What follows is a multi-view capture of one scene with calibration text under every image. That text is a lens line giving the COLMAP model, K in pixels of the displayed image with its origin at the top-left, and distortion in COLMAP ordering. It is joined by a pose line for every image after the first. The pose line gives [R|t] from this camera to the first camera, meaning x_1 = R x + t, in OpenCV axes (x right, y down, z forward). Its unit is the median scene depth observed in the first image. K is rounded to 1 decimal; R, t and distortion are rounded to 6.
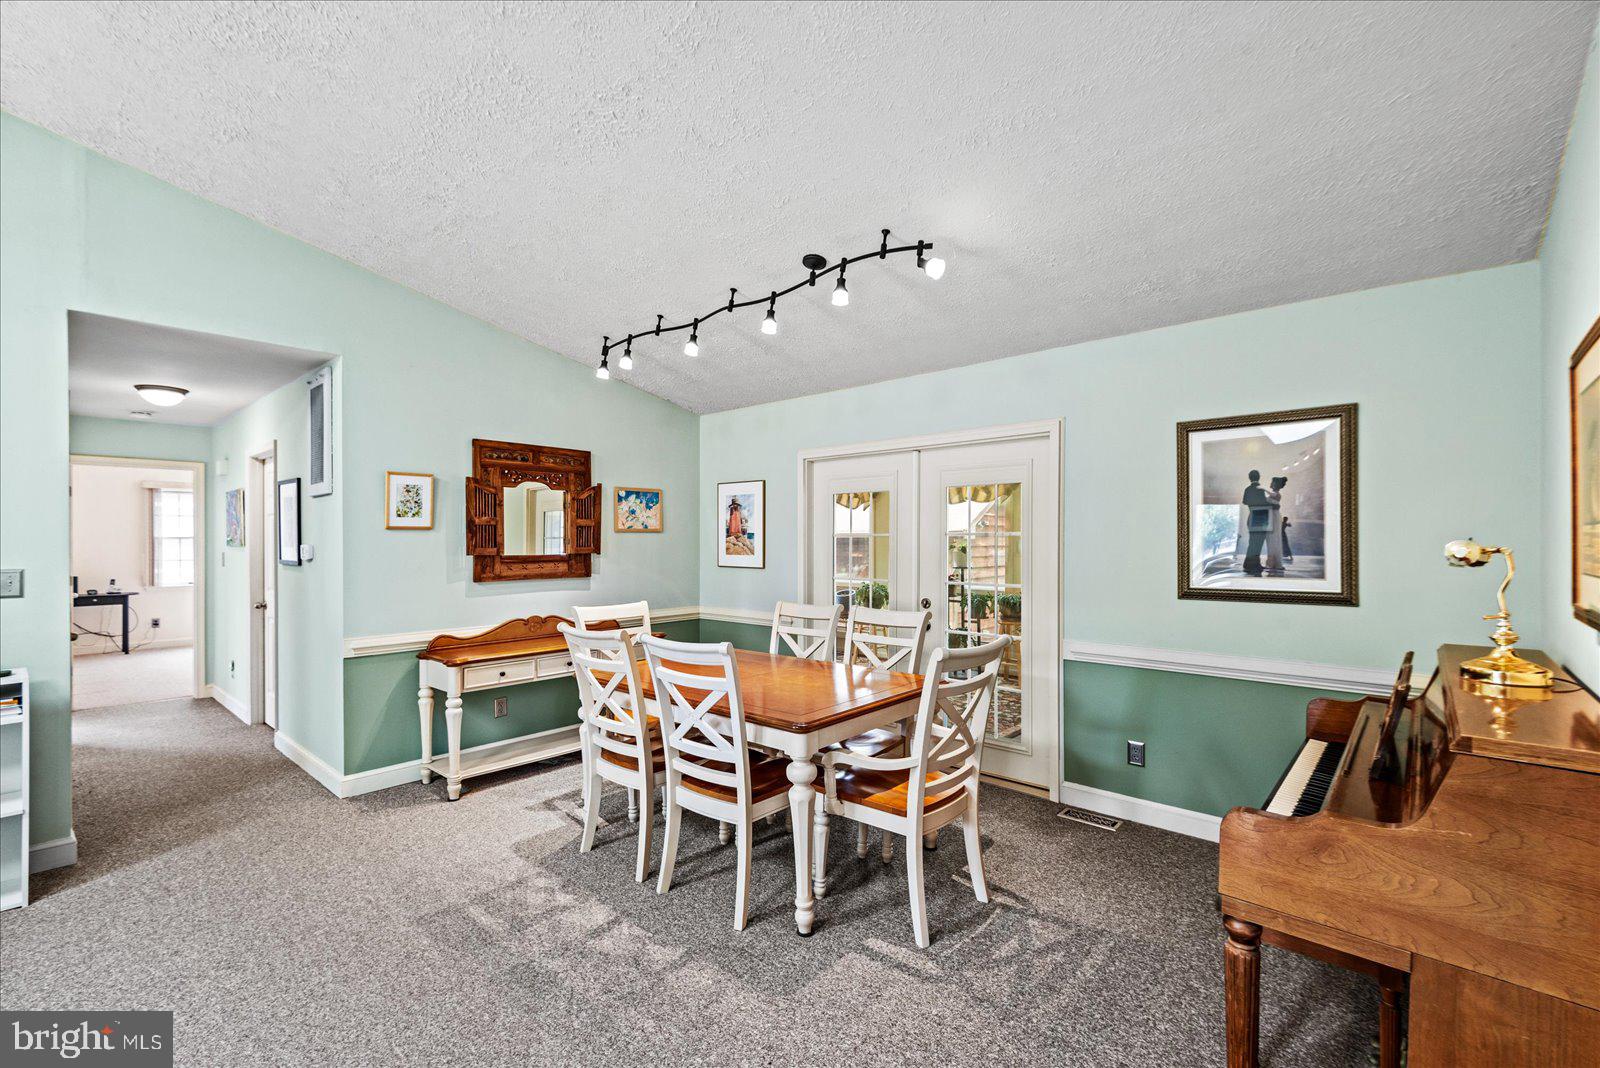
lens RADIAL K [[696.5, 0, 800.3], [0, 696.5, 544.8], [0, 0, 1]] dist [0.014690, -0.001903]
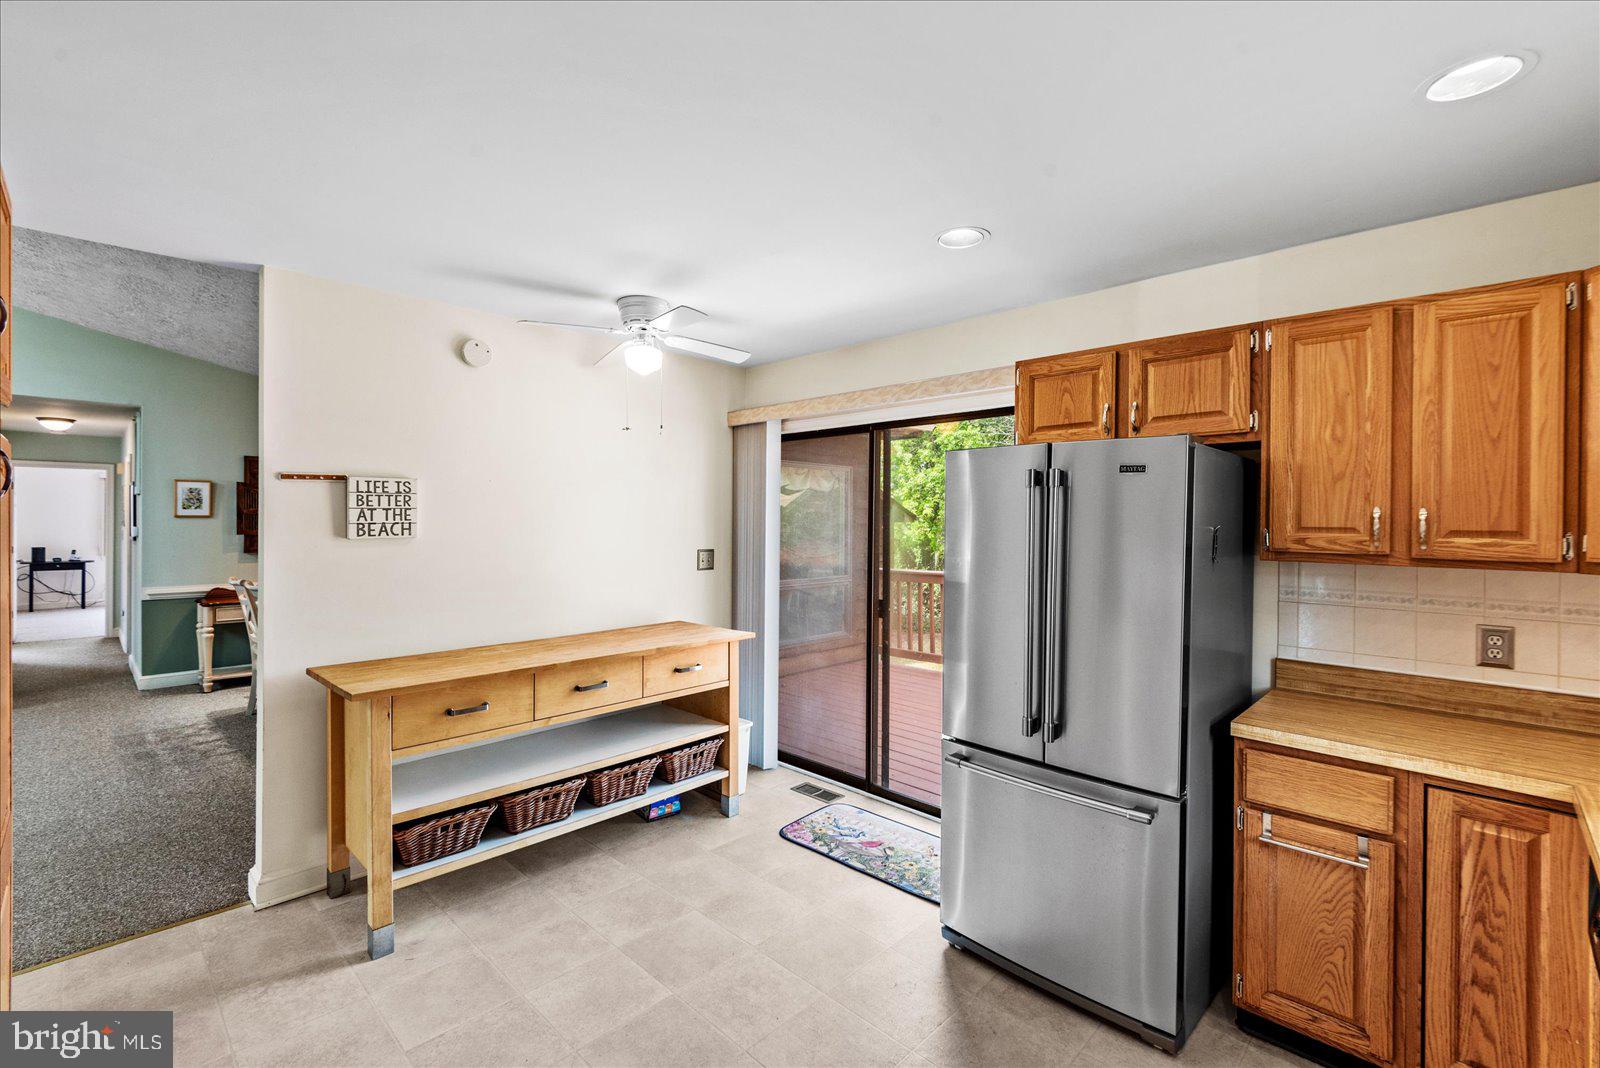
lens RADIAL K [[696.5, 0, 788.7], [0, 696.5, 524.4], [0, 0, 1]] dist [0.014690, -0.001903]
pose [[0.998939, 0.007664, -0.045413, 0.747028], [-0.007638, 0.999971, 0.000740, -0.016575], [0.045417, -0.000393, 0.998968, -0.432850]]
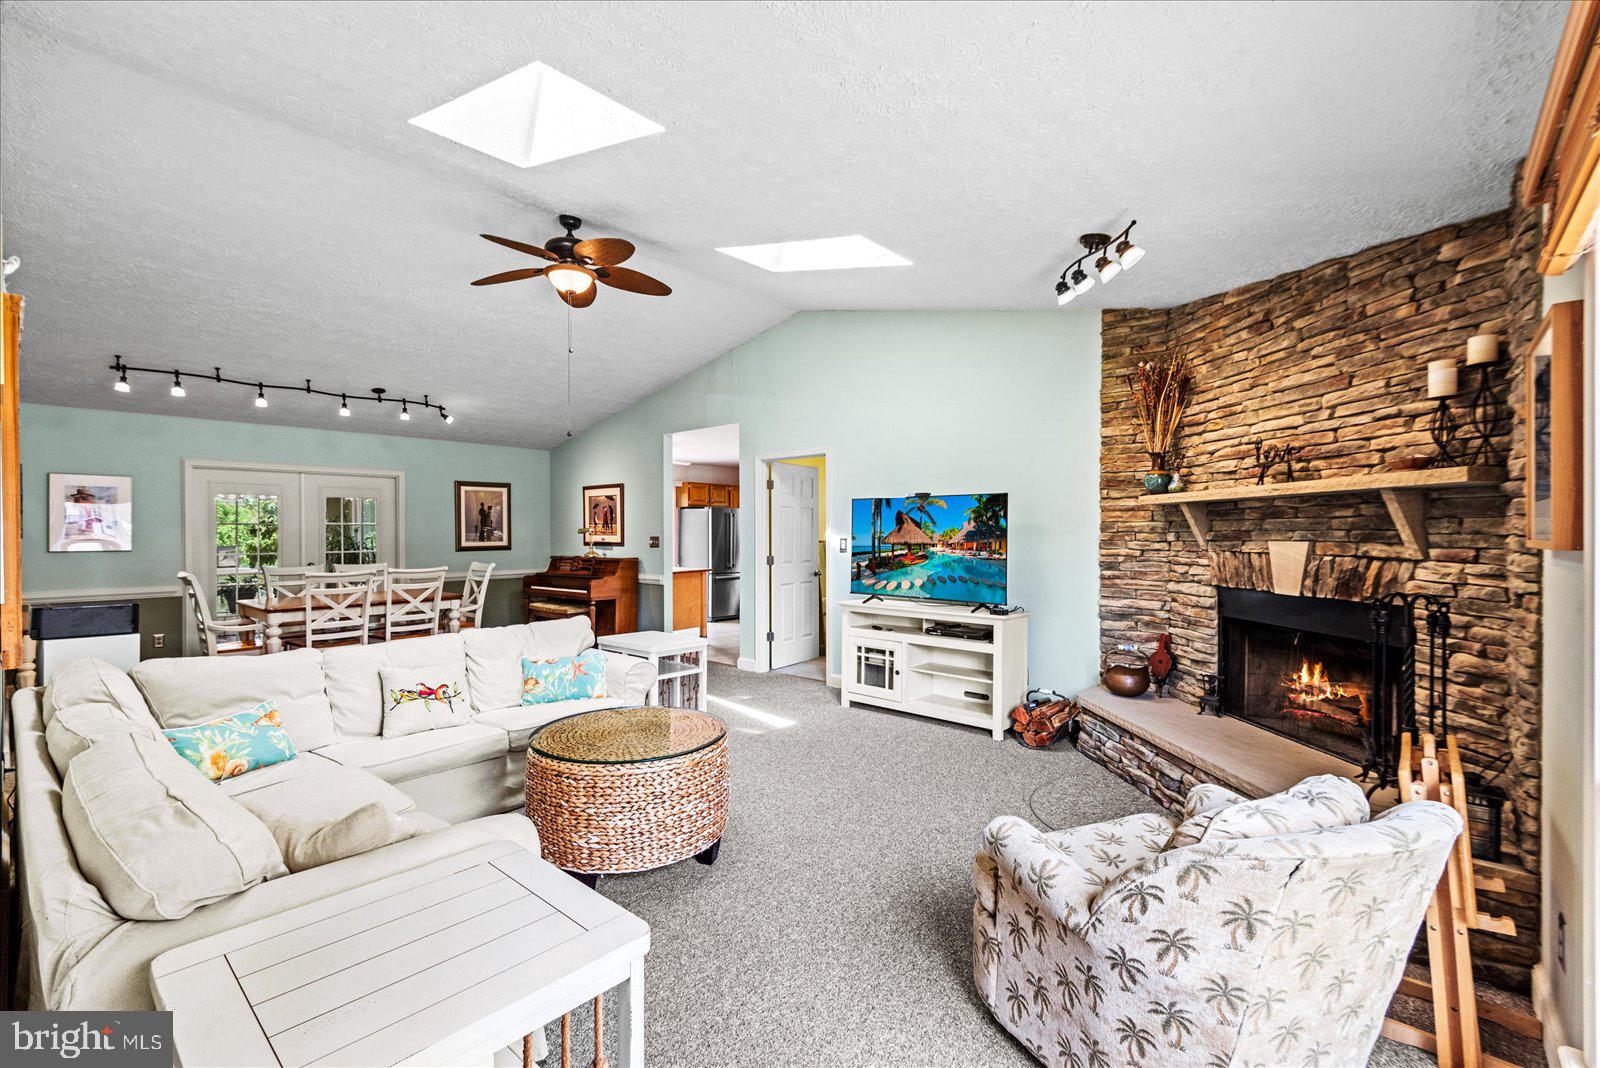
lens RADIAL K [[696.5, 0, 789.6], [0, 696.5, 536.3], [0, 0, 1]] dist [0.014690, -0.001903]
pose [[0.009783, -0.010634, 0.999896, -1.640011], [0.006576, 0.999923, 0.010570, 0.003876], [-0.999931, 0.006472, 0.009852, -0.177403]]
